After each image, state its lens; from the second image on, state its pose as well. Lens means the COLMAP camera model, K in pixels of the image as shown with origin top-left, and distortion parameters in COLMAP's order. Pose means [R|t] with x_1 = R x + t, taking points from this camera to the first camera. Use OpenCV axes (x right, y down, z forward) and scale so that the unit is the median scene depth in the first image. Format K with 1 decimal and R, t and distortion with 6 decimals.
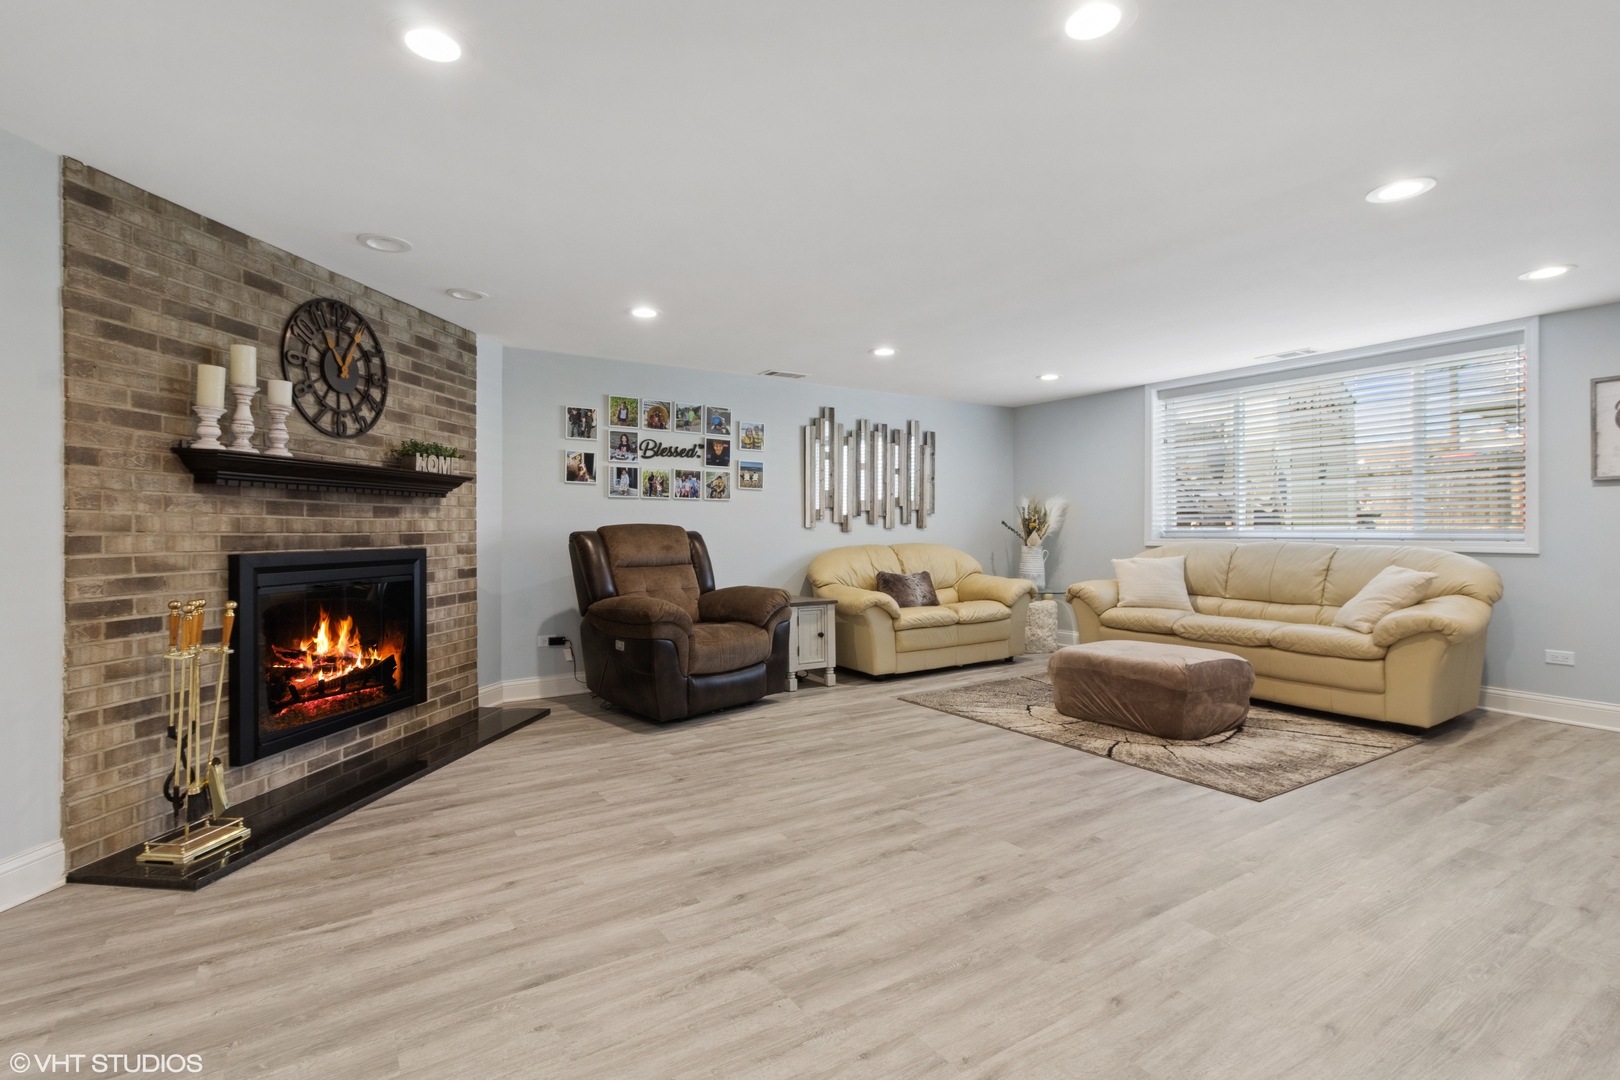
lens RADIAL K [[757.5, 0, 800.8], [0, 757.5, 524.3], [0, 0, 1]] dist [0.006186, -0.000192]
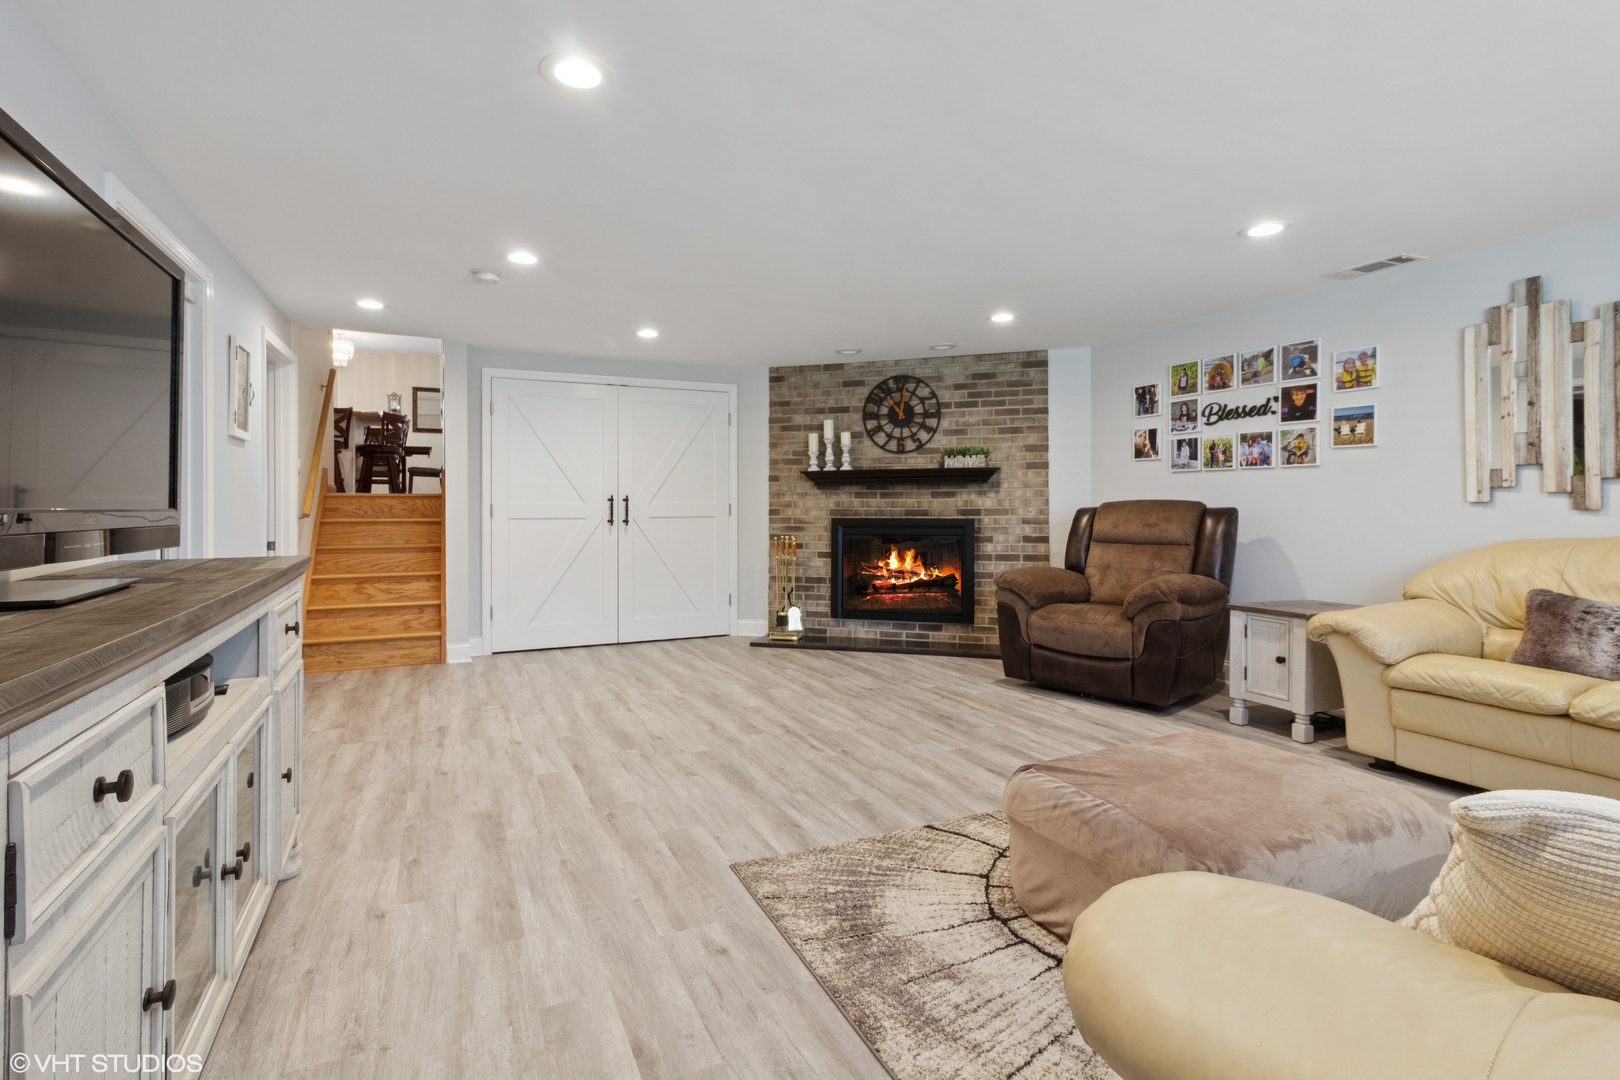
lens RADIAL K [[769.4, 0, 812.8], [0, 769.4, 502.6], [0, 0, 1]] dist [0.004401, -0.000007]
pose [[-0.123279, -0.001814, -0.992370, 1.091302], [0.010737, 0.999937, -0.003162, 0.002289], [0.992314, -0.011044, -0.123252, 0.946464]]
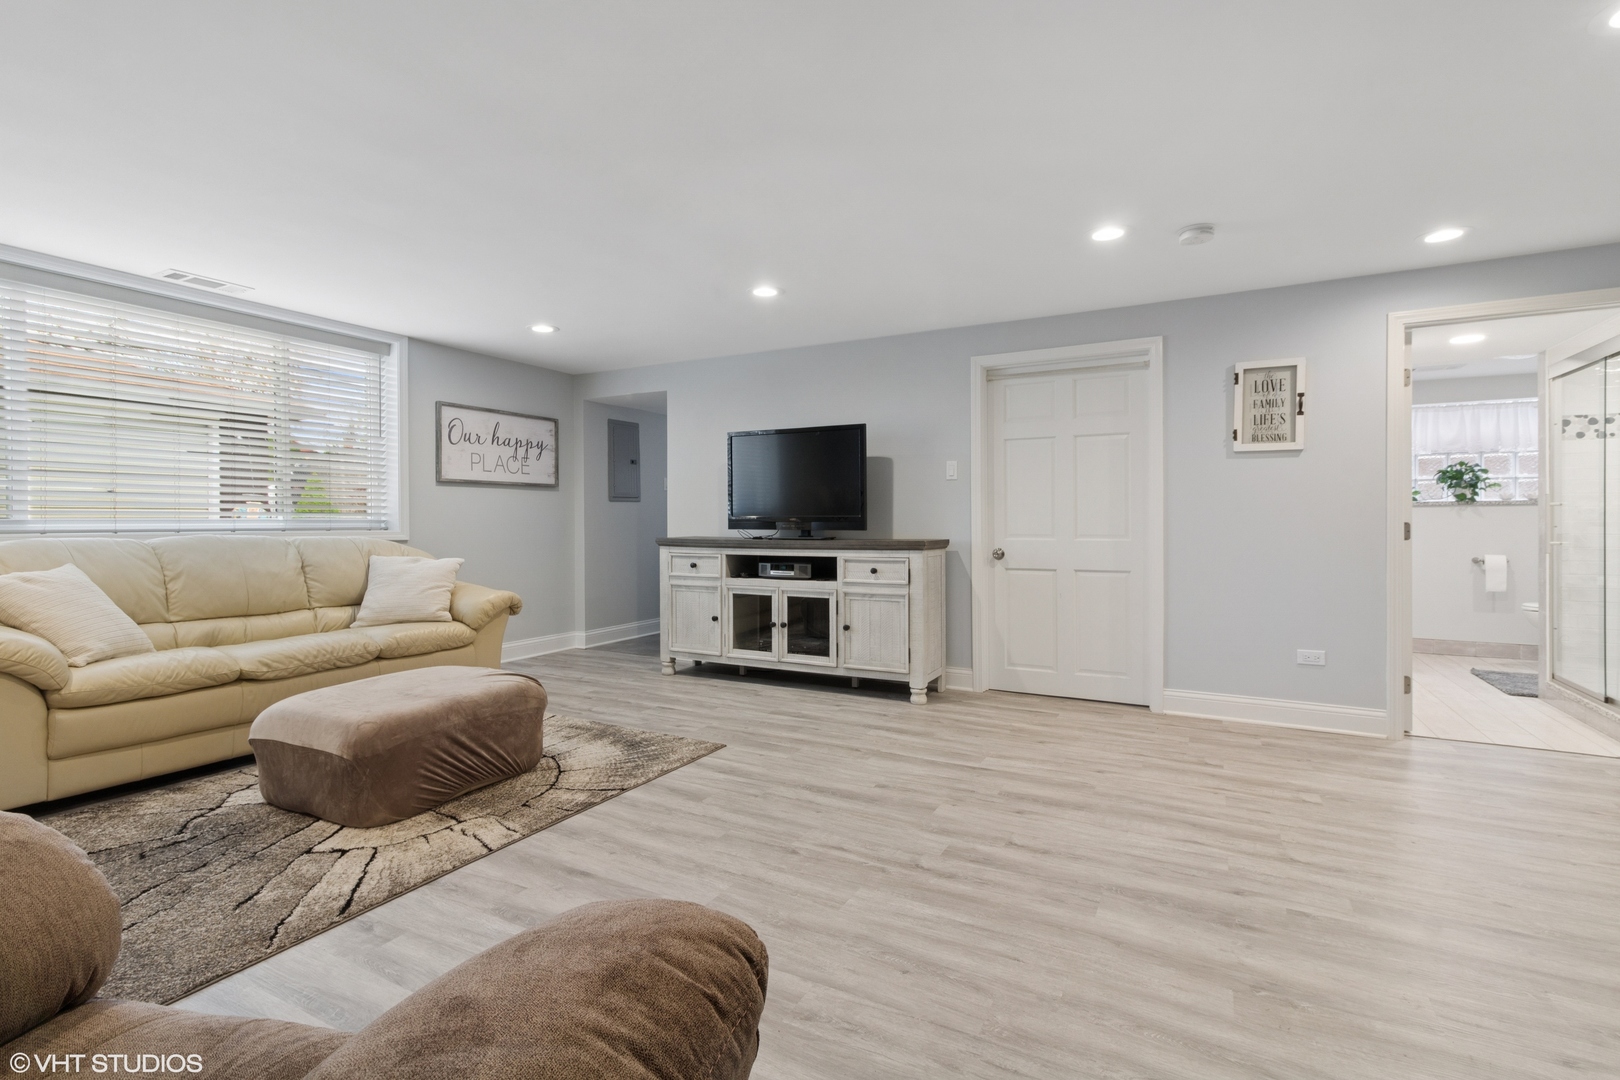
lens RADIAL K [[757.5, 0, 800.8], [0, 757.5, 524.3], [0, 0, 1]] dist [0.006186, -0.000192]
pose [[-0.477570, -0.002318, 0.878591, -0.399322], [-0.004588, 0.999989, 0.000144, 0.012946], [-0.878582, -0.003962, -0.477576, 1.175015]]
